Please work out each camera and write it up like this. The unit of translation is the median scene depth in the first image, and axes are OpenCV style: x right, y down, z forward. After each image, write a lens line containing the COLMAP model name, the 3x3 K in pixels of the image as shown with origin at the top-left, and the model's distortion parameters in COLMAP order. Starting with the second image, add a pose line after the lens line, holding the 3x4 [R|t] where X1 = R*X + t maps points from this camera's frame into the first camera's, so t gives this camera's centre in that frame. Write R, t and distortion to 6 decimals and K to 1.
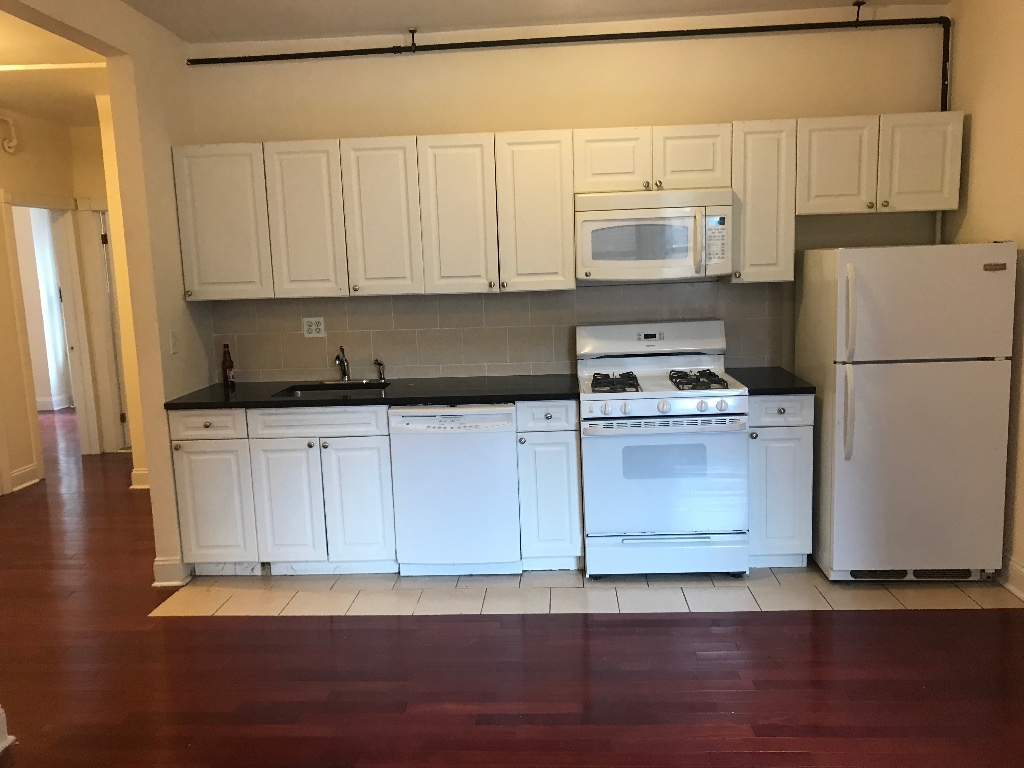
lens RADIAL K [[850.1, 0, 510.7], [0, 850.1, 380.8], [0, 0, 1]] dist [0.010758, -0.012821]
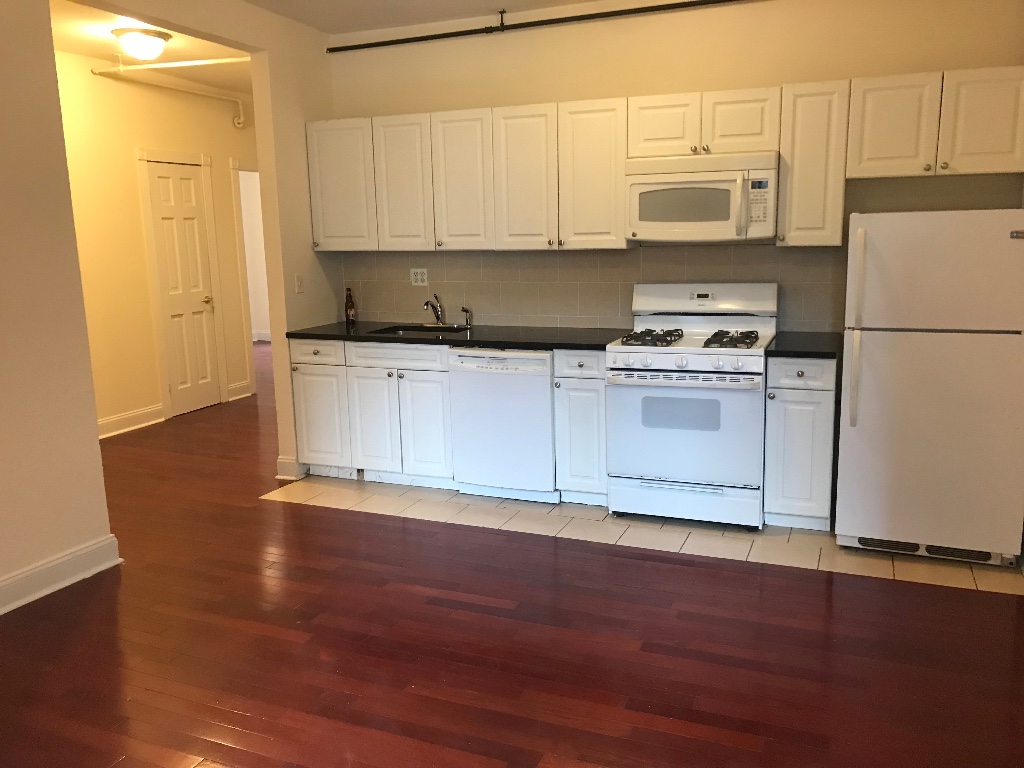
lens RADIAL K [[850.1, 0, 519.2], [0, 850.1, 387.3], [0, 0, 1]] dist [0.010758, -0.012821]
pose [[0.943157, 0.076614, -0.323397, 0.317301], [-0.059412, 0.996259, 0.062748, 0.007282], [0.326995, -0.039968, 0.944181, -0.066024]]
